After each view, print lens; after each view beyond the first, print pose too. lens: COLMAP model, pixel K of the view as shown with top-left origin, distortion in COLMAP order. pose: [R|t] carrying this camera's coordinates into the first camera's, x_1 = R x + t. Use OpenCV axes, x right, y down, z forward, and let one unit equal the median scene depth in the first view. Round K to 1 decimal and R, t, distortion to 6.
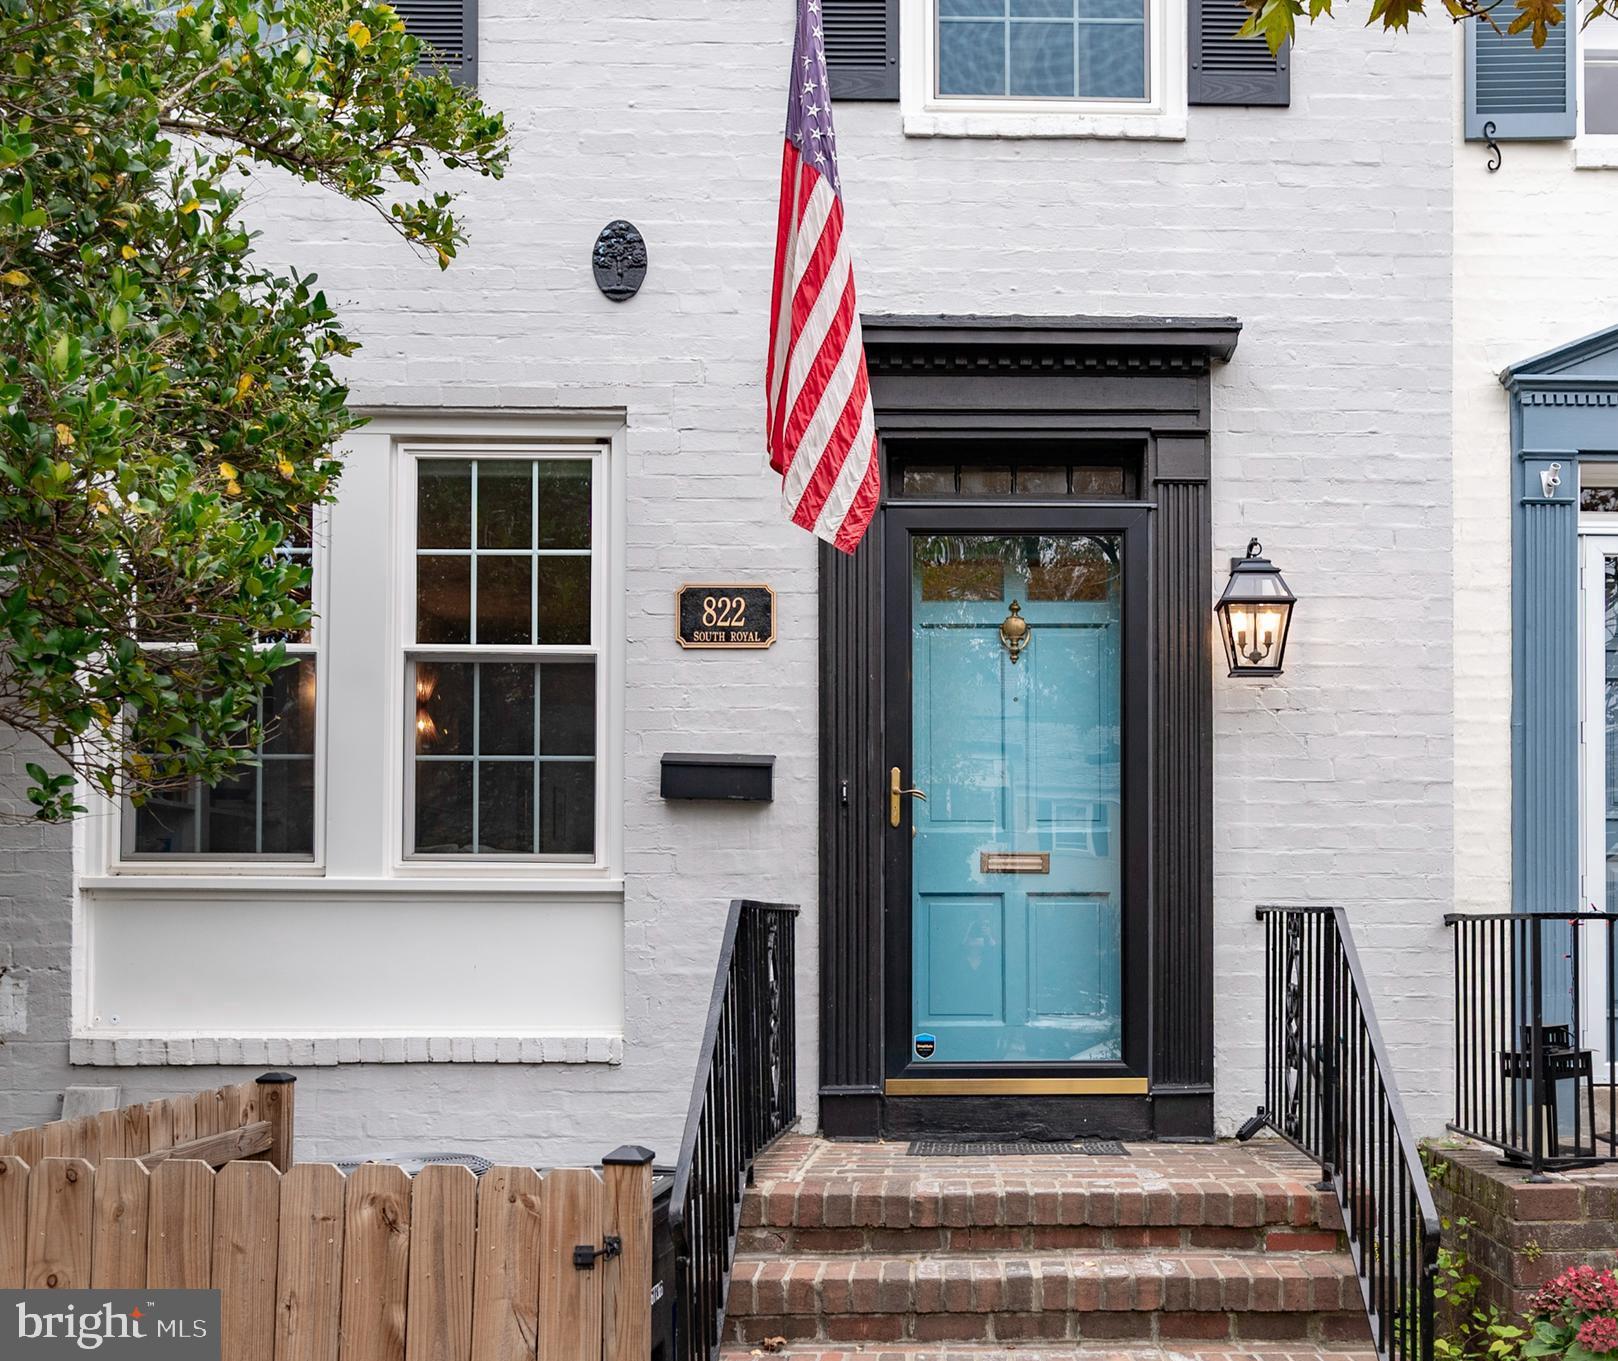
lens RADIAL K [[1188.4, 0, 809.4], [0, 1188.4, 680.1], [0, 0, 1]] dist [-0.004113, 0.006840]
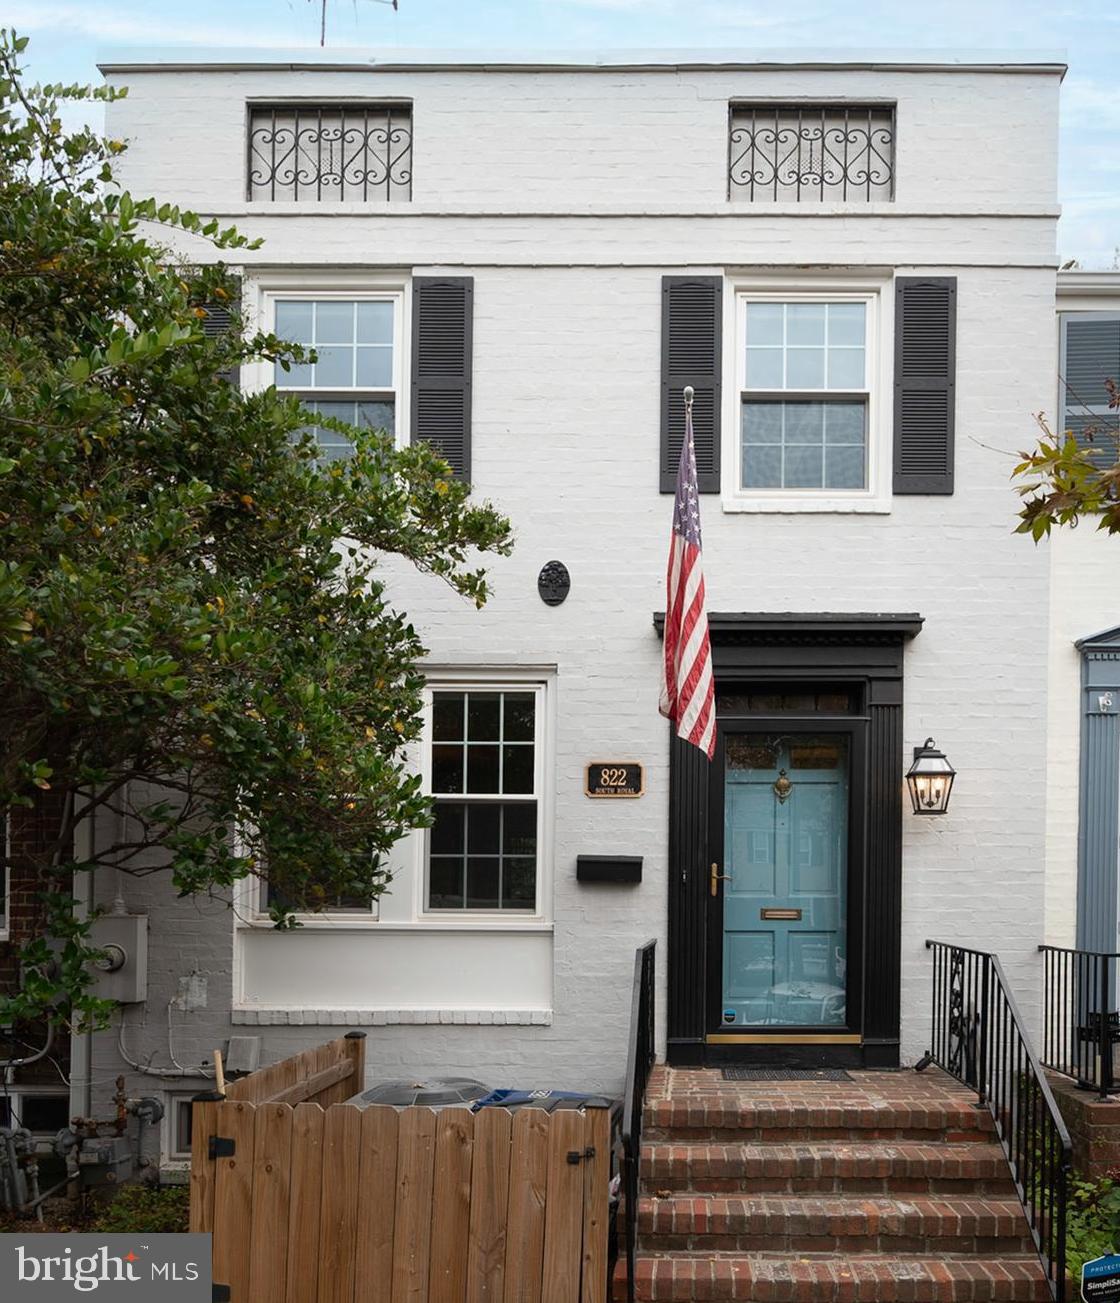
lens RADIAL K [[690.8, 0, 532.3], [0, 690.8, 744.9], [0, 0, 1]] dist [0.003184, -0.000344]
pose [[0.999428, -0.026794, -0.020649, -0.188459], [0.027185, 0.999452, 0.018907, -0.141789], [0.020131, -0.019458, 0.999608, -0.031481]]
